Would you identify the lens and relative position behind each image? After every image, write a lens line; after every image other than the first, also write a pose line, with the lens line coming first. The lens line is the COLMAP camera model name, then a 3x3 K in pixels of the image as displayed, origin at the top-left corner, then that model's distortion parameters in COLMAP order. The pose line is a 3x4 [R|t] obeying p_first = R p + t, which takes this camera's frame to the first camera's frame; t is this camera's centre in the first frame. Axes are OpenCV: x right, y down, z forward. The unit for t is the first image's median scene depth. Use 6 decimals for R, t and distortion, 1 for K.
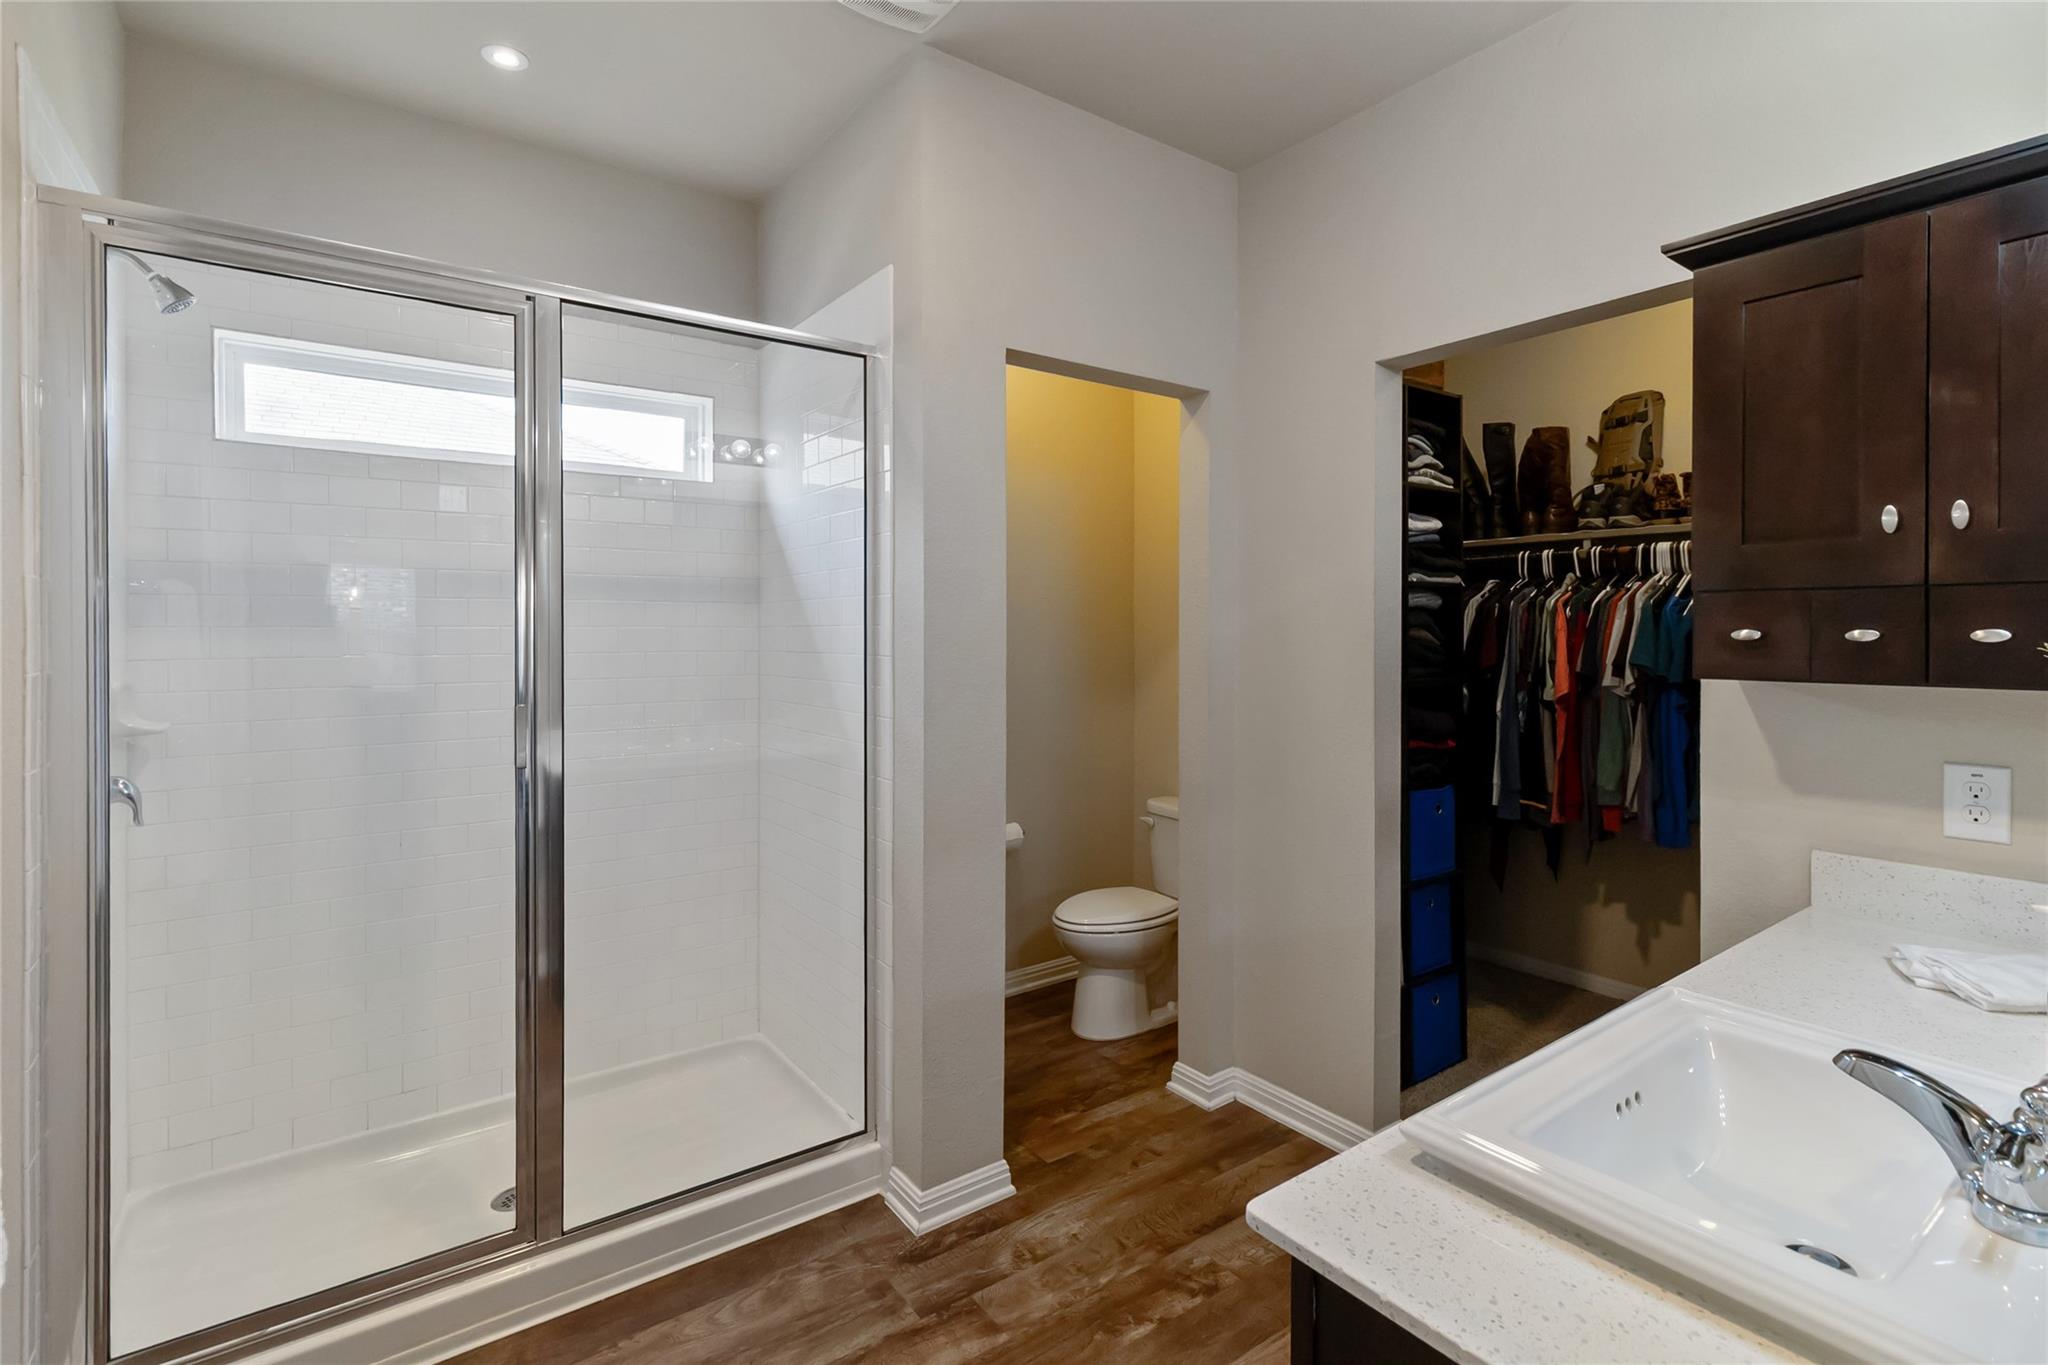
lens RADIAL K [[959.1, 0, 1021.1], [0, 959.1, 619.0], [0, 0, 1]] dist [0.001992, 0.000080]
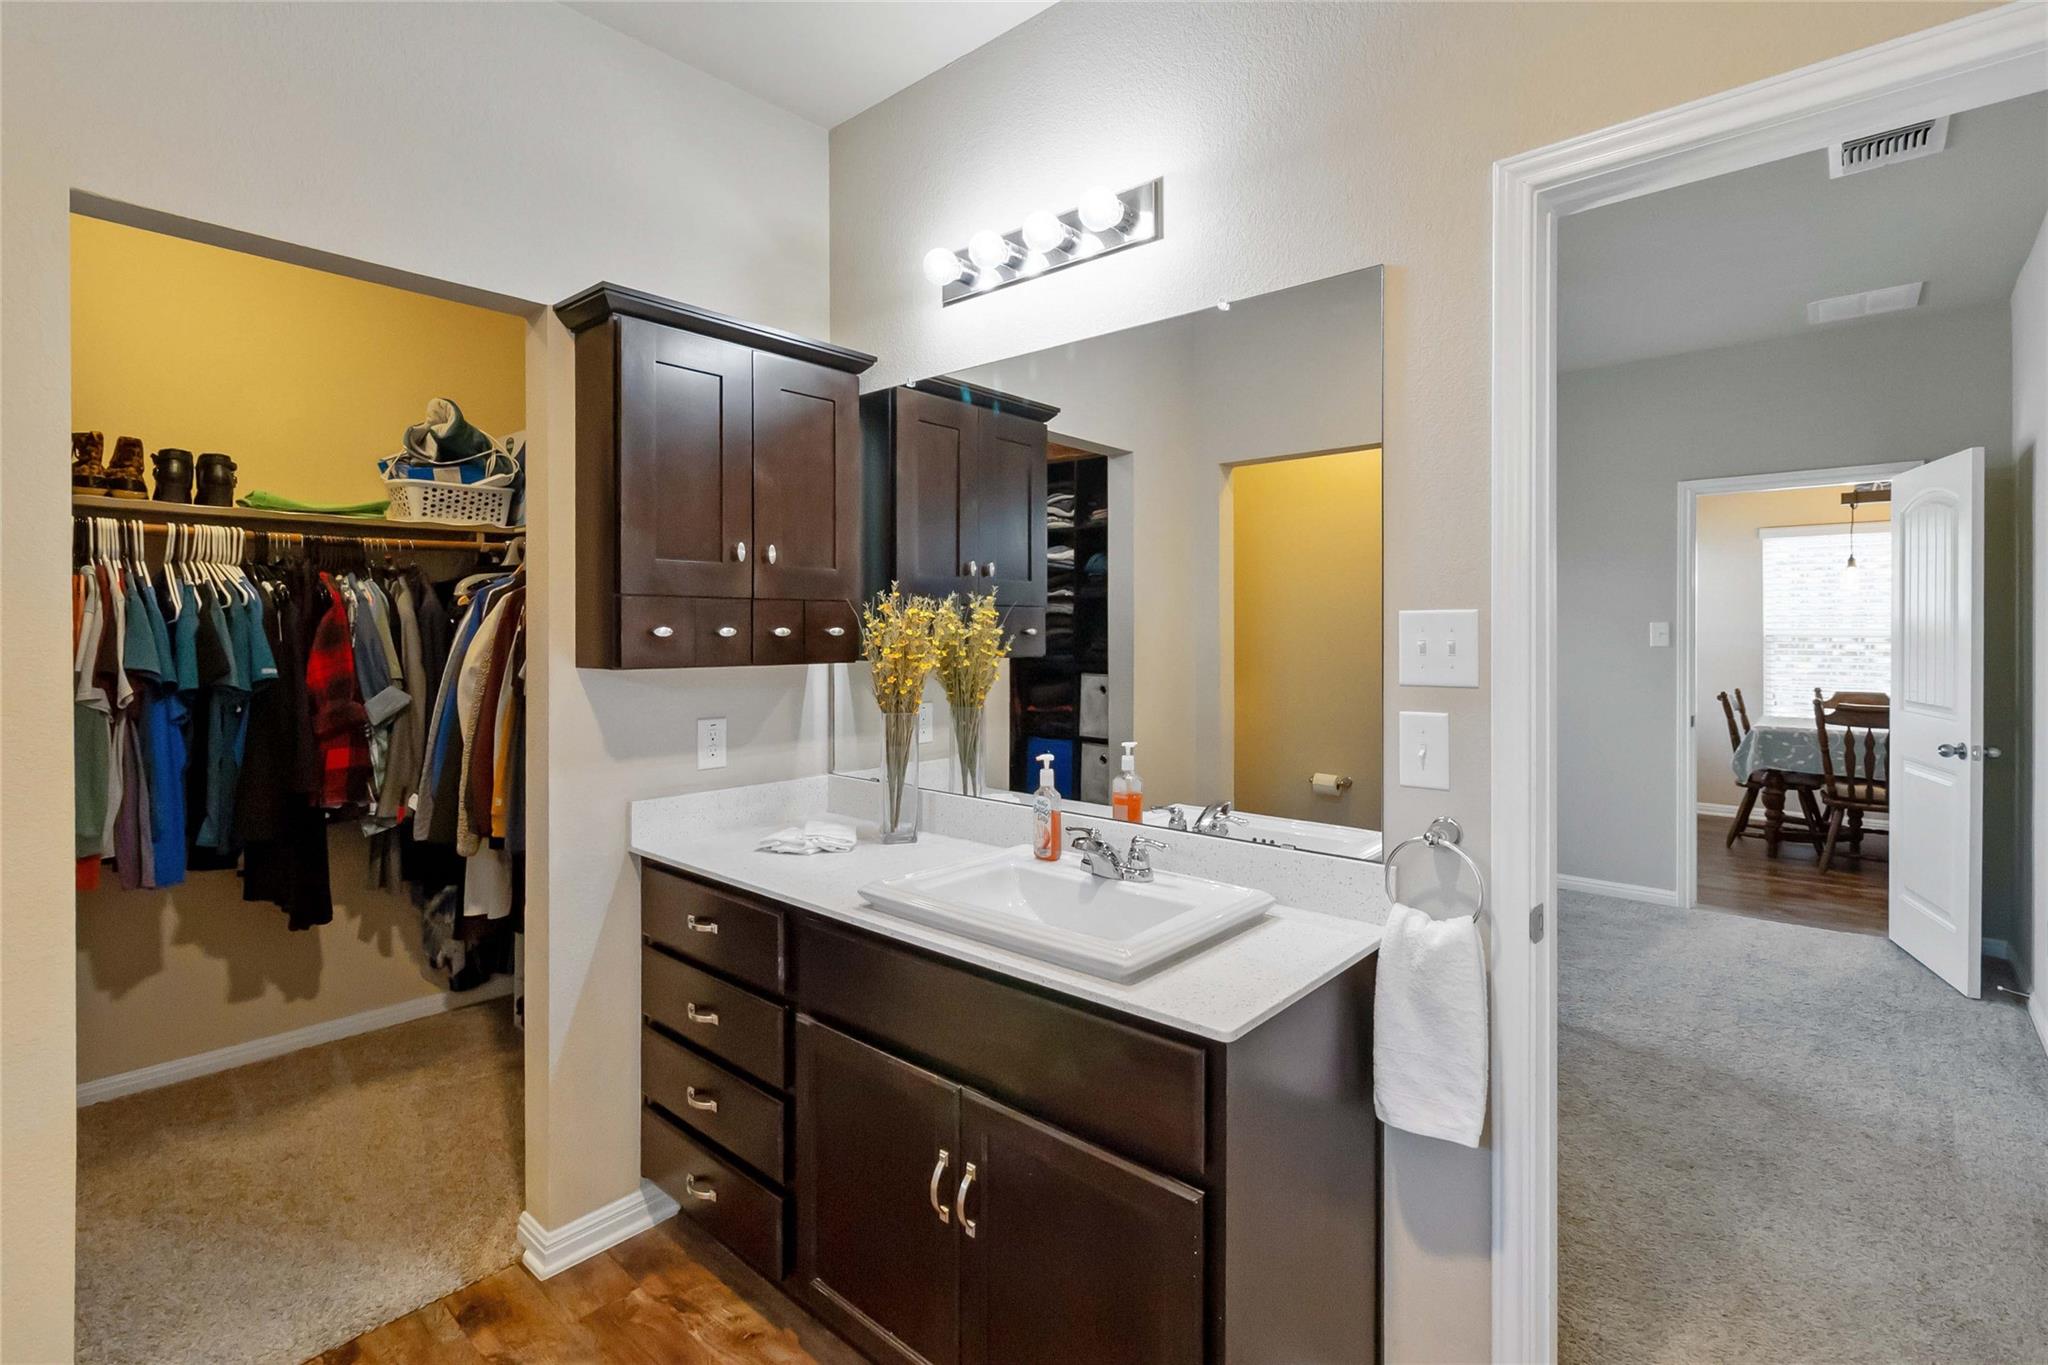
lens RADIAL K [[959.1, 0, 1021.1], [0, 959.1, 619.0], [0, 0, 1]] dist [0.001992, 0.000080]
pose [[-0.215221, 0.006777, 0.976542, -0.501548], [-0.012342, 0.999877, -0.009659, 0.005191], [-0.976487, -0.014131, -0.215111, 0.755693]]
